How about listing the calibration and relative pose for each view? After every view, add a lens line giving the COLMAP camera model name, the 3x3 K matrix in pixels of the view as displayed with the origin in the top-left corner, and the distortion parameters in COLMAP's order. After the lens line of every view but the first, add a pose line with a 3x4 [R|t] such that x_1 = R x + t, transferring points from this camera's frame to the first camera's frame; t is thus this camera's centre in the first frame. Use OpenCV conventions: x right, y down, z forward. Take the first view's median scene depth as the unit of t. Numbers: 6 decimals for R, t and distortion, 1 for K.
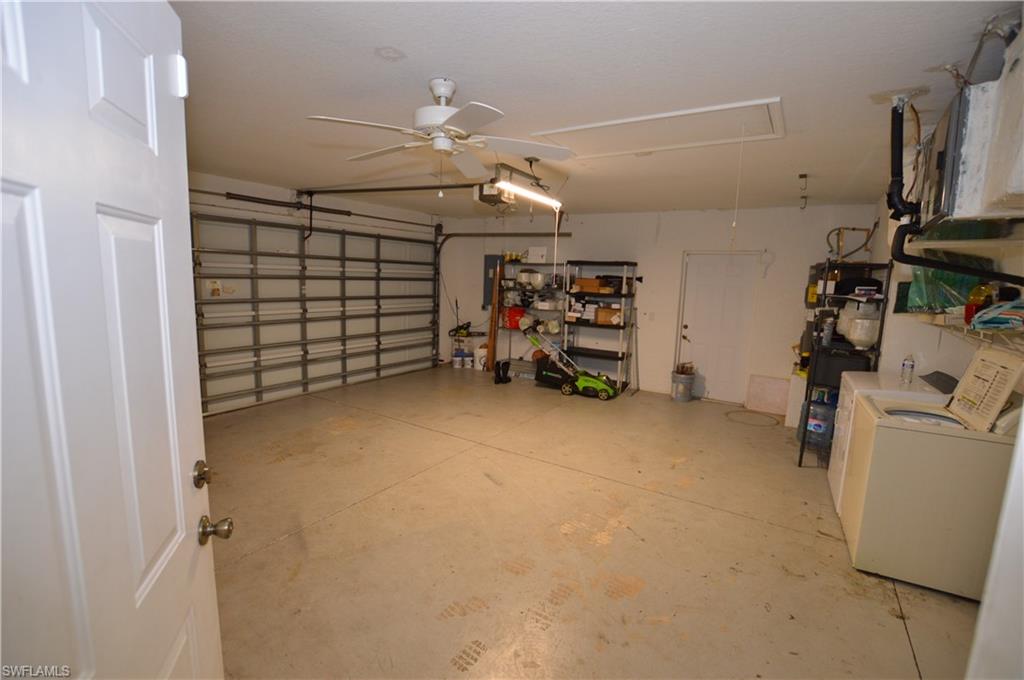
lens RADIAL K [[454.2, 0, 512.7], [0, 454.2, 338.4], [0, 0, 1]] dist [-0.025291, -0.000269]
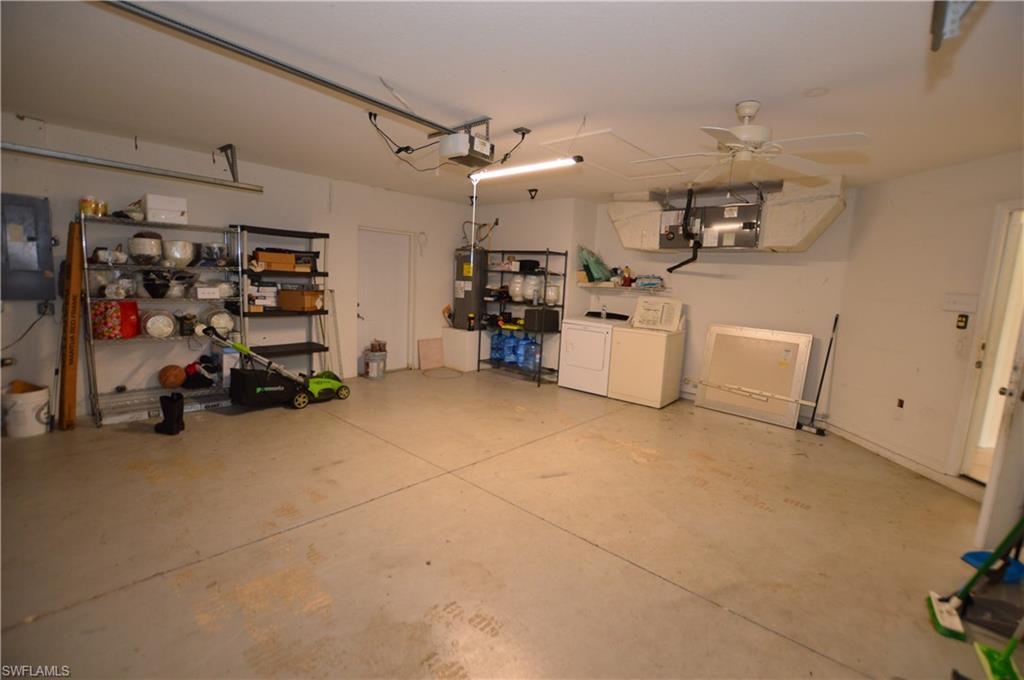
lens RADIAL K [[454.2, 0, 512.5], [0, 454.2, 343.6], [0, 0, 1]] dist [-0.025291, -0.000269]
pose [[0.170091, -0.172522, 0.970209, -0.537609], [0.090590, 0.983124, 0.158936, -0.069808], [-0.981256, 0.060857, 0.182849, 0.512957]]
